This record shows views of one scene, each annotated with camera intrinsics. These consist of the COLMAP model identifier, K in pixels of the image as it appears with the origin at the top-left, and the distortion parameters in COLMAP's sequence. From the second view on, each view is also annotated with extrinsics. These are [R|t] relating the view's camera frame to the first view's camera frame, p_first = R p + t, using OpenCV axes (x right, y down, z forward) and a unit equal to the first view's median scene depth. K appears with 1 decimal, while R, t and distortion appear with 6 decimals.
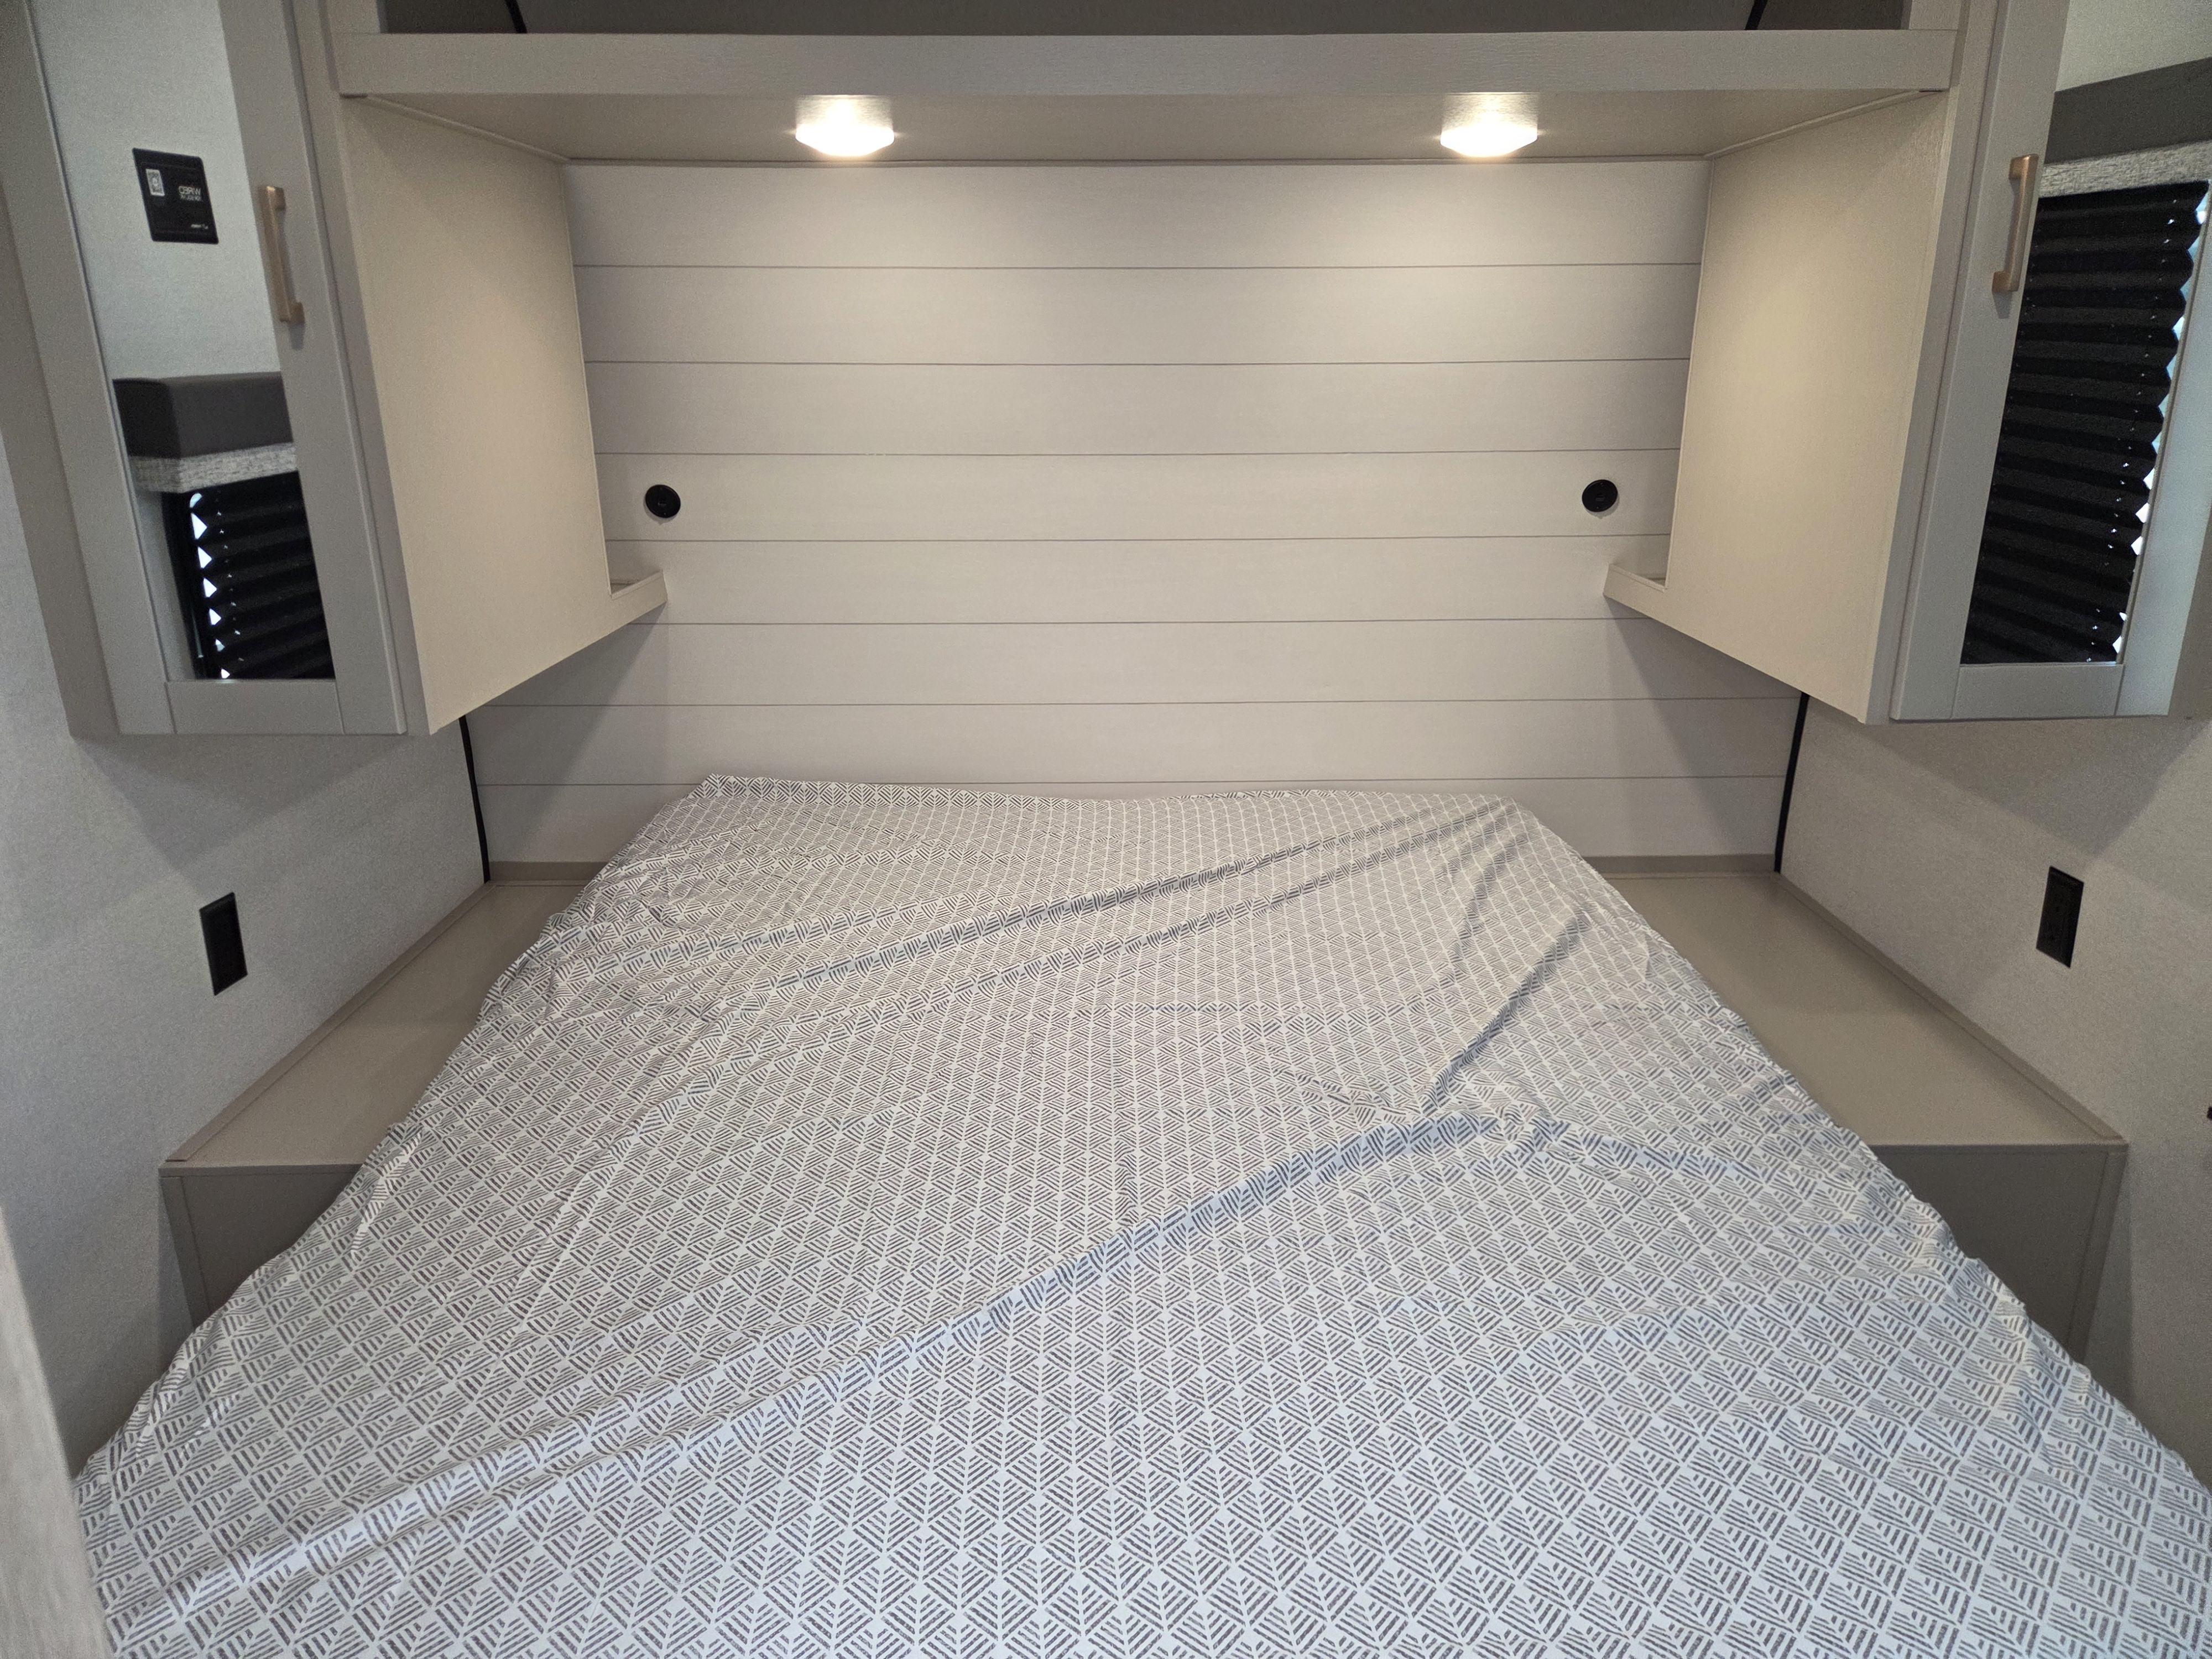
lens RADIAL K [[1491.3, 0, 1110.9], [0, 1491.3, 826.9], [0, 0, 1]] dist [0.056747, -0.048463]
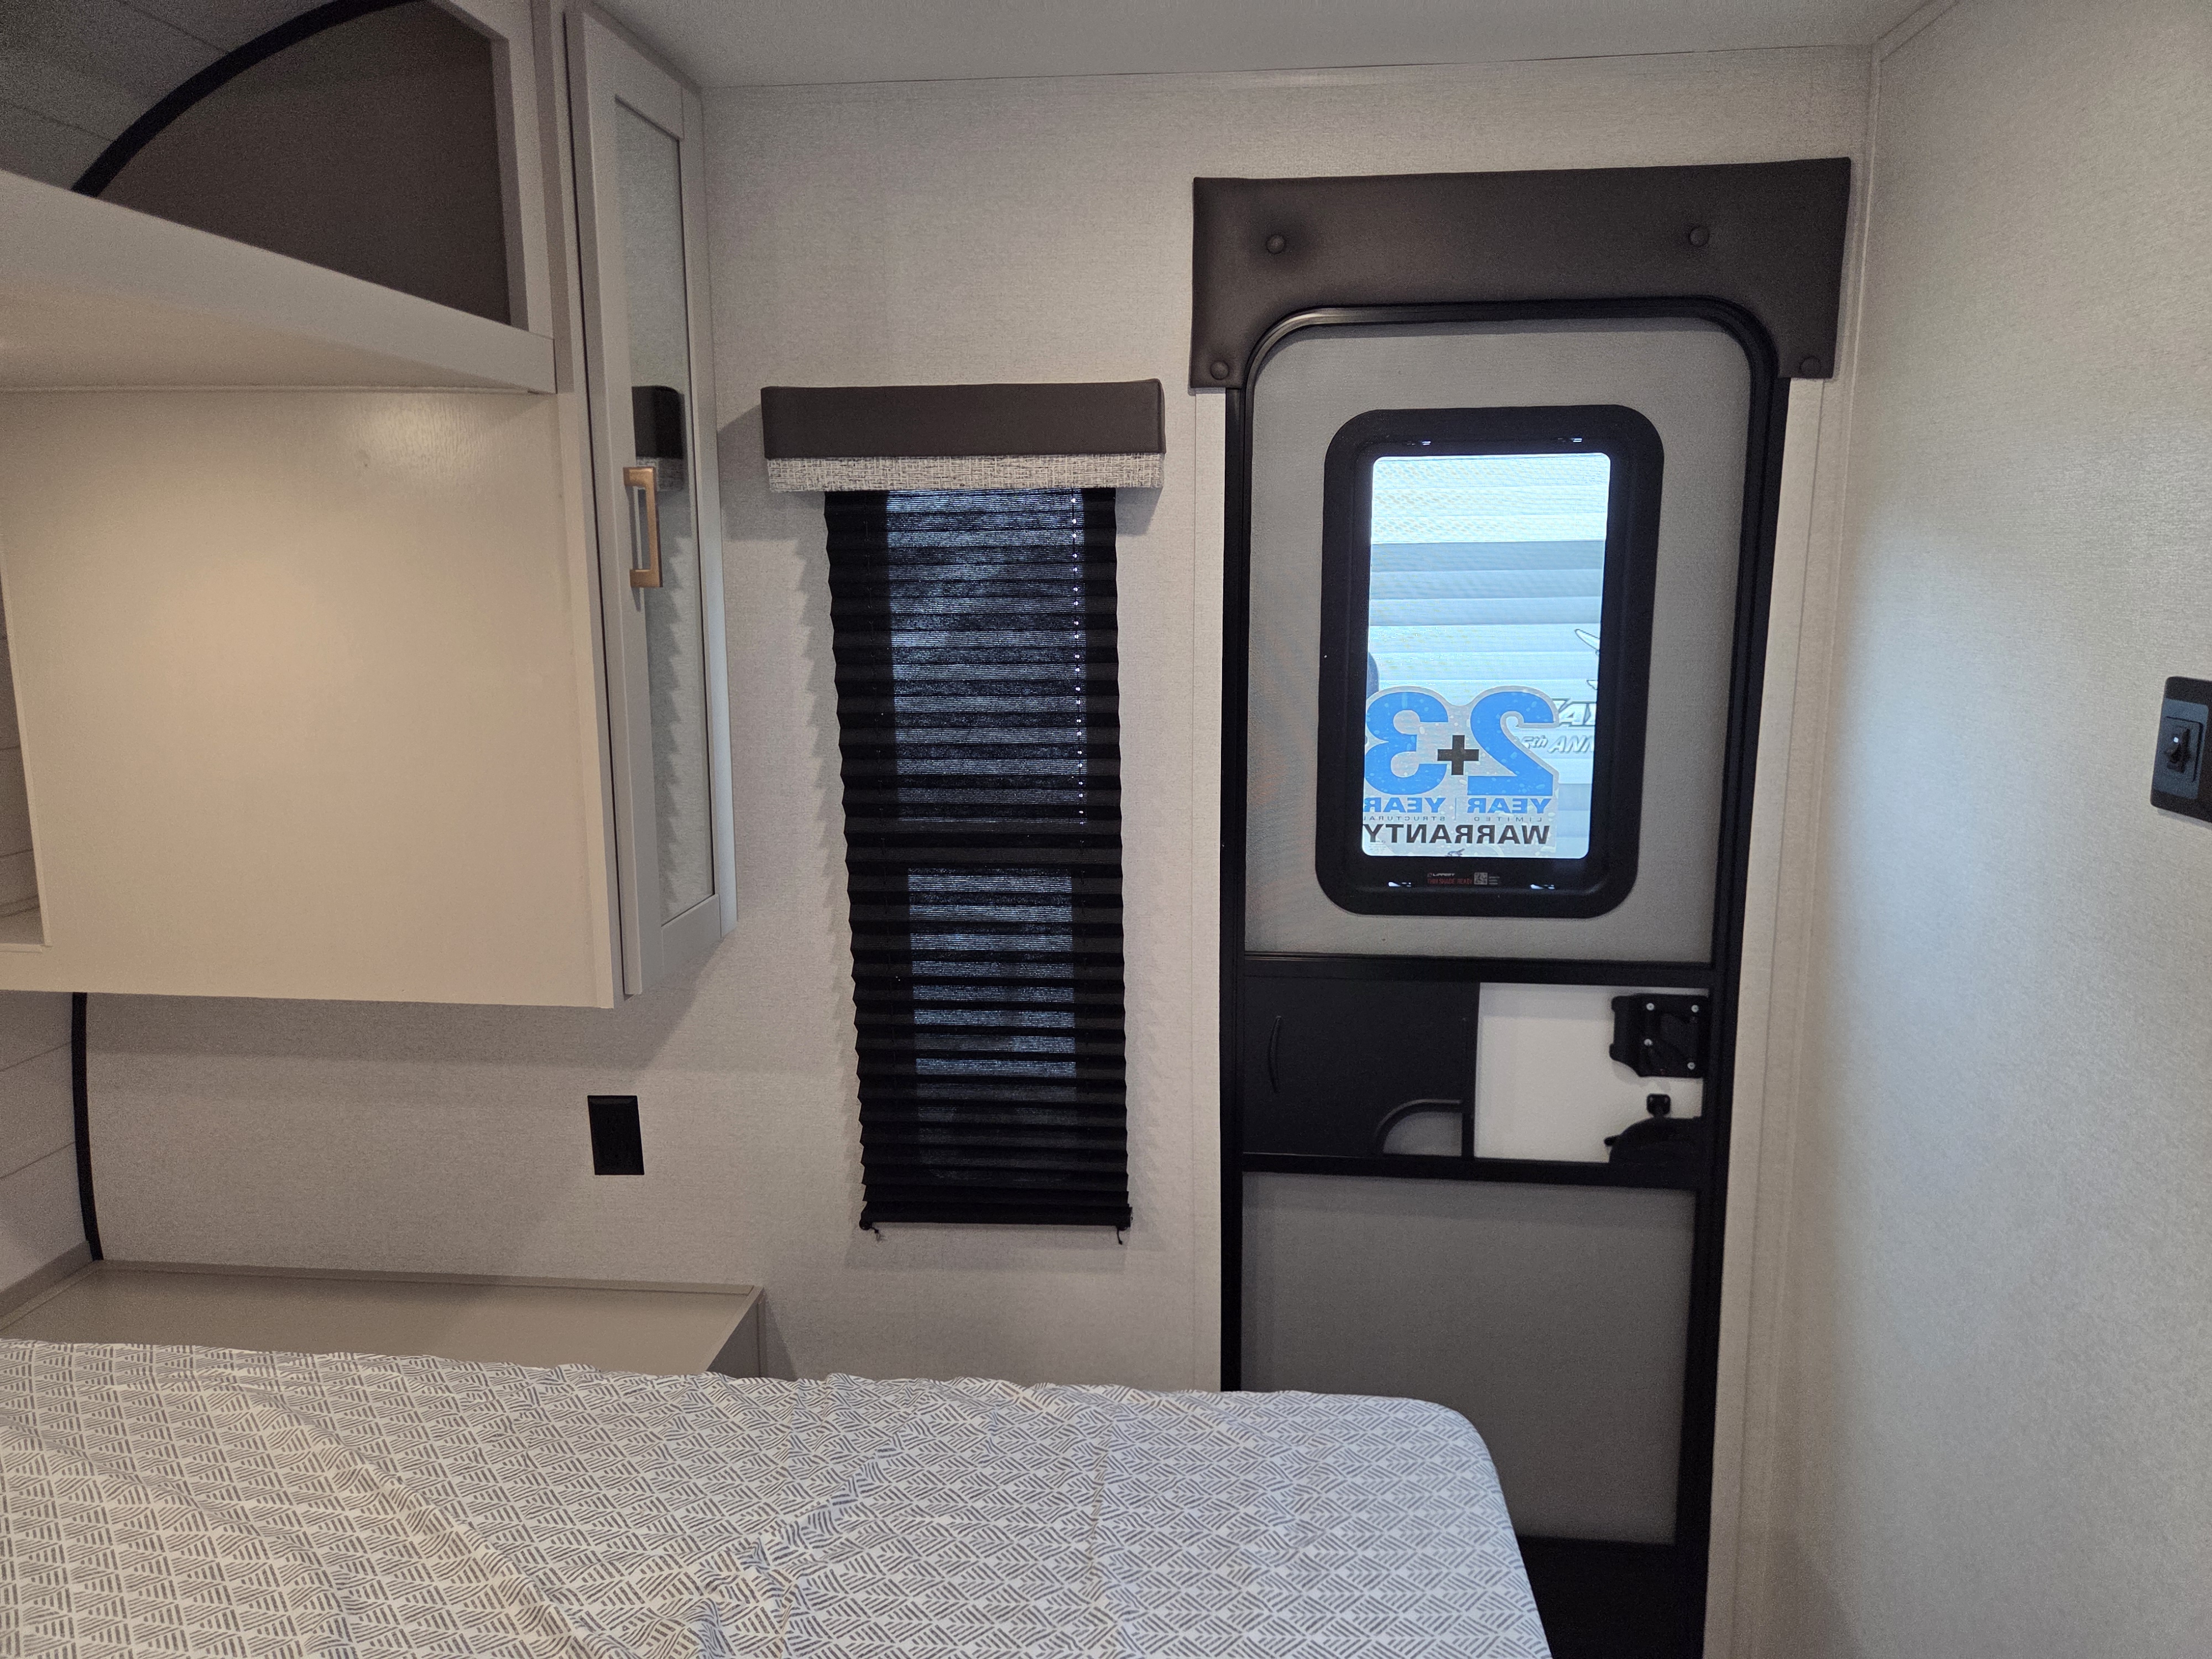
lens RADIAL K [[1491.3, 0, 1110.9], [0, 1491.3, 826.2], [0, 0, 1]] dist [0.056747, -0.048463]
pose [[0.092933, -0.165857, 0.981761, -0.343012], [0.298648, 0.945271, 0.131422, -0.180811], [-0.949828, 0.280988, 0.137379, 0.456425]]
